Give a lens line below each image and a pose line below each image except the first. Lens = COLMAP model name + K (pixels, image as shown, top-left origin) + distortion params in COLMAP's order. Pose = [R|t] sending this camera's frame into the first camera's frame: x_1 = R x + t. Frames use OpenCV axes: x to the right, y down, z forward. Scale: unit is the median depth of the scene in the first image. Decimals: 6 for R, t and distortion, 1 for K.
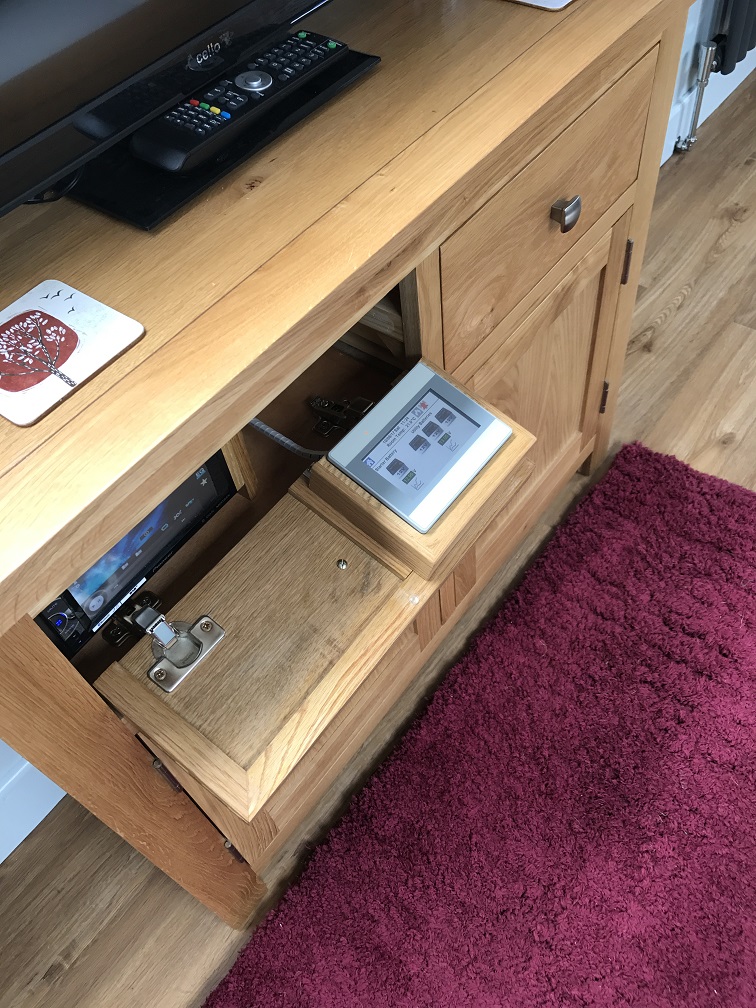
lens RADIAL K [[835.2, 0, 378.0], [0, 835.2, 504.0], [0, 0, 1]] dist [0.009816, 0.006296]
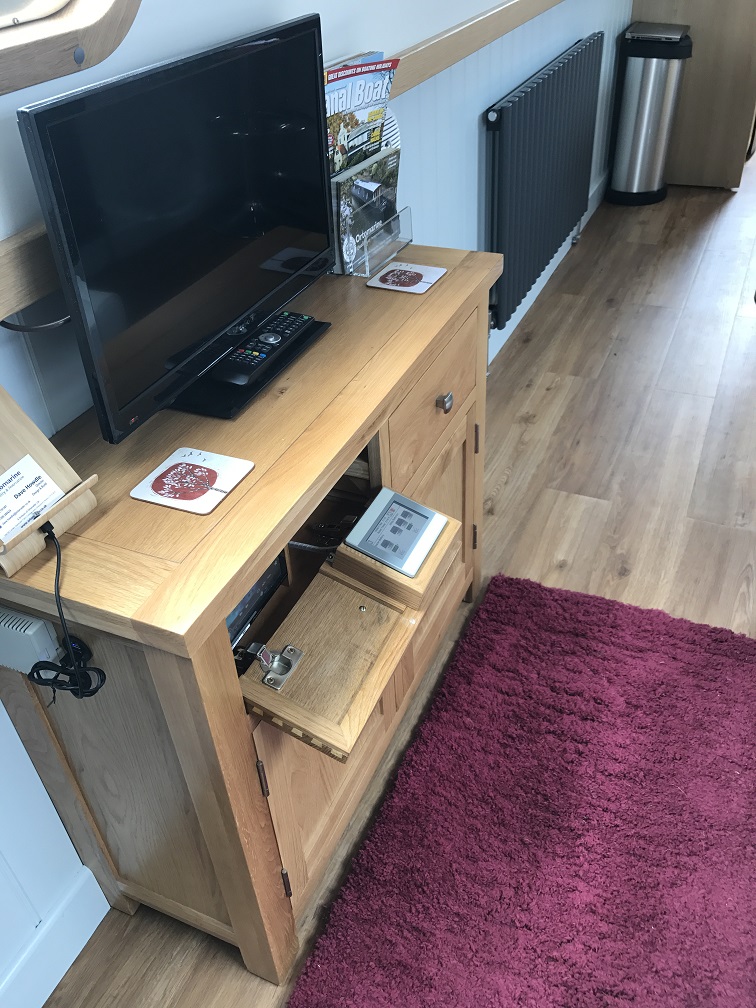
lens RADIAL K [[834.2, 0, 378.0], [0, 834.2, 504.0], [0, 0, 1]] dist [0.044428, -0.059568]
pose [[0.970417, -0.108454, 0.215705, -0.226935], [0.166476, 0.947651, -0.272477, 0.217028], [-0.174862, 0.300326, 0.937671, -0.368043]]
